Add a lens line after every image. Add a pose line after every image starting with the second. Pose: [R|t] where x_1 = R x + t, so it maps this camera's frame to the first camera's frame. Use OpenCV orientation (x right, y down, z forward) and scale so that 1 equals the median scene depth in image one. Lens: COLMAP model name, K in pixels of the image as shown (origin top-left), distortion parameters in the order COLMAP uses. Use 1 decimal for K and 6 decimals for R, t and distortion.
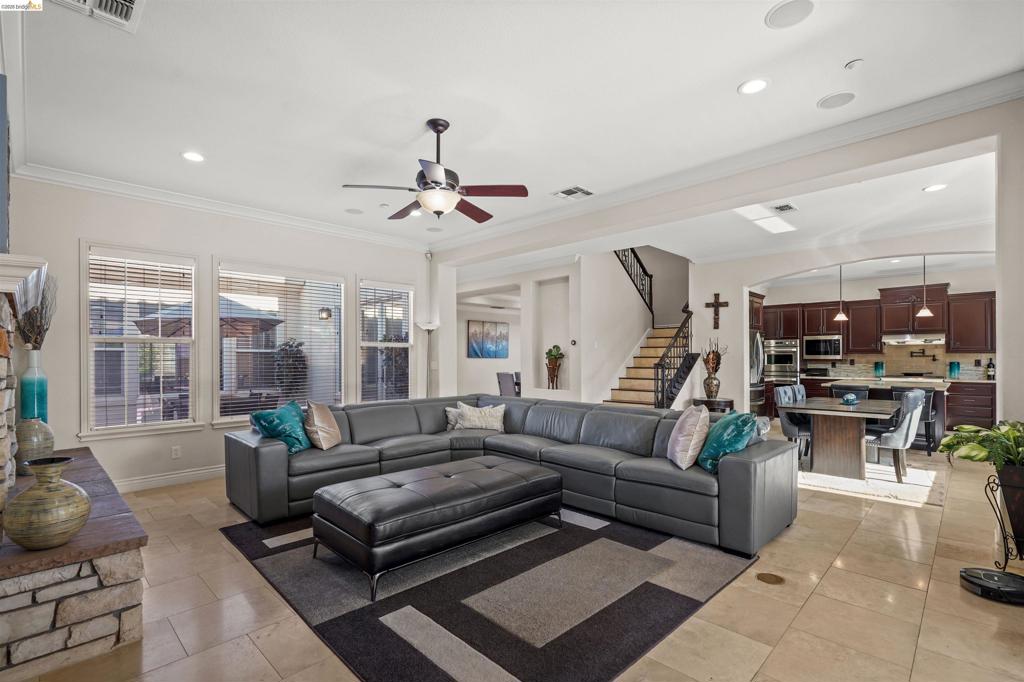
lens RADIAL K [[469.5, 0, 516.7], [0, 469.5, 350.7], [0, 0, 1]] dist [-0.004320, 0.000686]
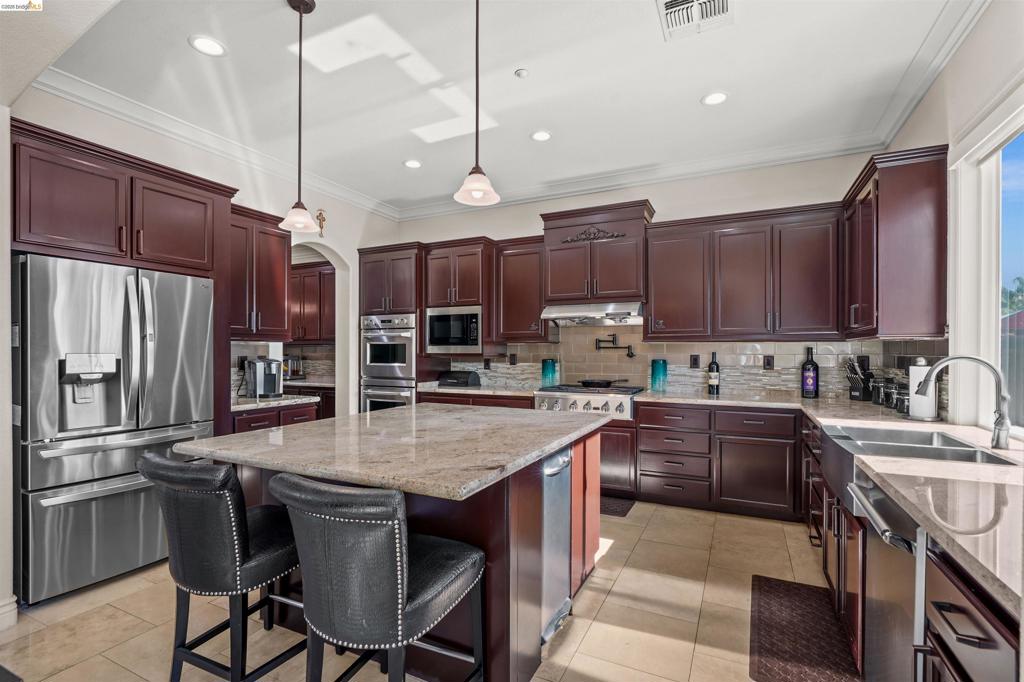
lens RADIAL K [[469.5, 0, 514.1], [0, 469.5, 347.3], [0, 0, 1]] dist [-0.004320, 0.000686]
pose [[0.951516, 0.003821, 0.307574, 0.613269], [-0.006391, 0.999953, 0.007351, 0.008046], [-0.307532, -0.008960, 0.951496, 0.550013]]
